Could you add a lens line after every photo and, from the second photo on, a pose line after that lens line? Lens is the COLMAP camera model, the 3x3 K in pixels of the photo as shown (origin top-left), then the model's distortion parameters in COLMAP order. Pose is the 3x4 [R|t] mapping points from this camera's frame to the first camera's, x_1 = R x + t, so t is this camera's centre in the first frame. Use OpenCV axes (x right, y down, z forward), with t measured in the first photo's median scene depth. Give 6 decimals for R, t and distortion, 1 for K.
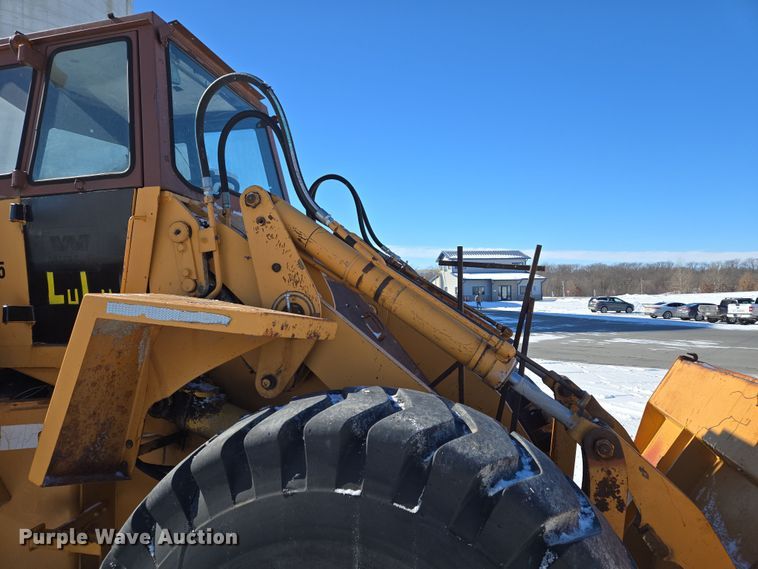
lens RADIAL K [[503.8, 0, 378.5], [0, 503.8, 281.8], [0, 0, 1]] dist [0.078122, -0.054863]
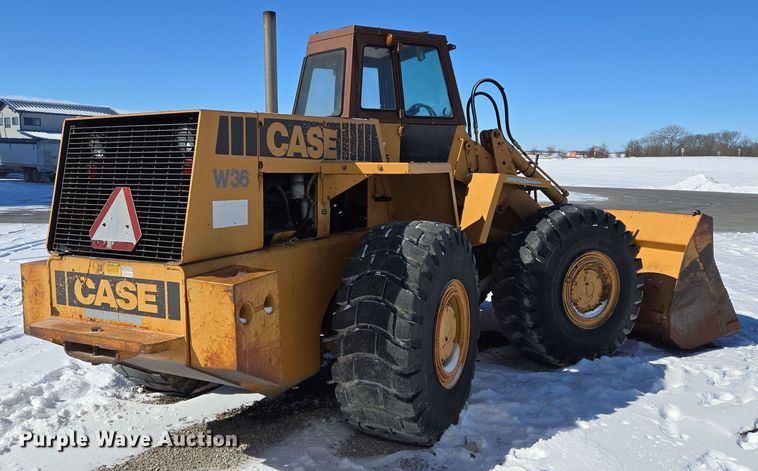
lens RADIAL K [[592.1, 0, 367.1], [0, 592.1, 218.5], [0, 0, 1]] dist [0.039414, -0.000406]
pose [[0.748608, -0.037294, 0.661963, -2.535463], [-0.041692, 0.993793, 0.103137, -0.028577], [-0.661700, -0.104808, 0.742407, -0.724084]]
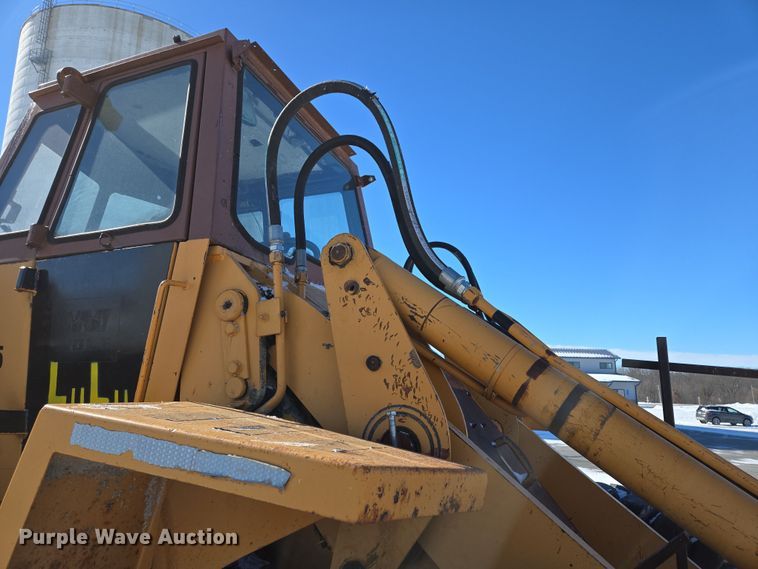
lens RADIAL K [[503.8, 0, 378.3], [0, 503.8, 281.4], [0, 0, 1]] dist [0.078122, -0.054863]
pose [[0.989644, 0.005159, -0.143449, -0.105708], [-0.031550, 0.982732, -0.182323, -0.013633], [0.140031, 0.184960, 0.972718, 0.381024]]
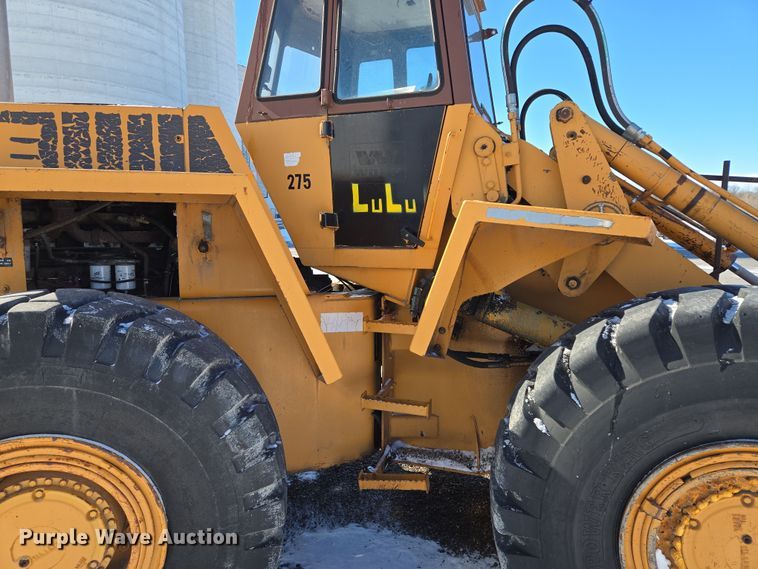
lens RADIAL K [[503.8, 0, 381.3], [0, 503.8, 283.4], [0, 0, 1]] dist [0.078122, -0.054863]
pose [[0.997067, 0.026047, -0.071966, -0.529206], [-0.014665, 0.987904, 0.154372, 0.027877], [0.075117, -0.152864, 0.985388, -0.143326]]
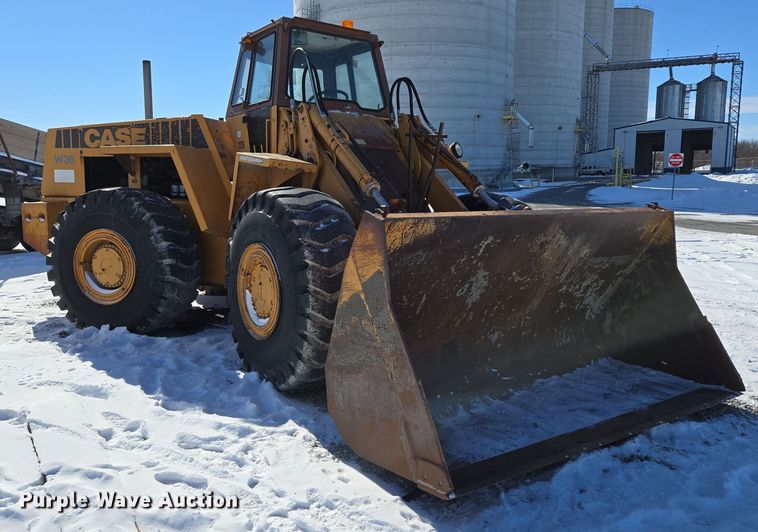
lens RADIAL K [[603.9, 0, 364.0], [0, 603.9, 248.6], [0, 0, 1]] dist [0.055137, -0.003946]
pose [[0.755641, 0.089258, -0.648876, 1.651692], [0.010579, 0.988879, 0.148348, 0.045605], [0.654900, -0.118963, 0.746293, -0.815091]]
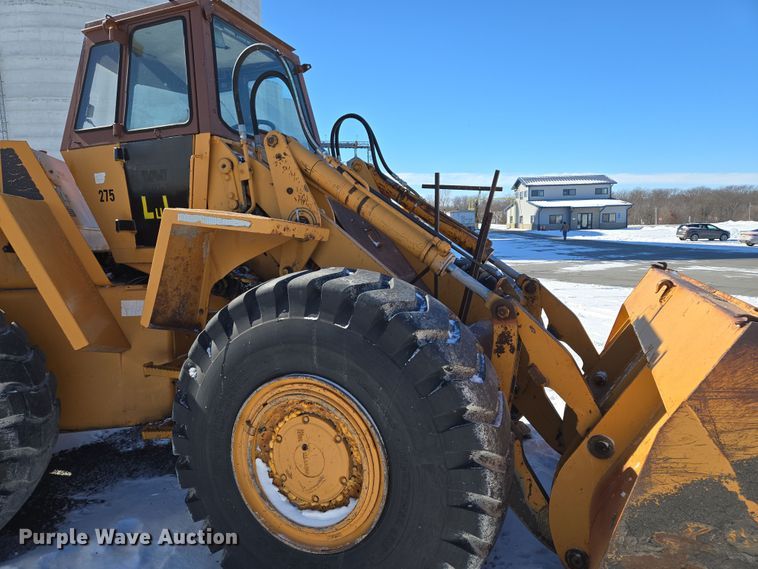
lens RADIAL K [[503.8, 0, 377.8], [0, 503.8, 283.0], [0, 0, 1]] dist [0.078122, -0.054863]
pose [[0.989294, 0.010500, -0.145558, 0.234225], [0.009854, 0.990325, 0.138414, 0.031587], [0.145603, -0.138367, 0.979619, -0.358221]]
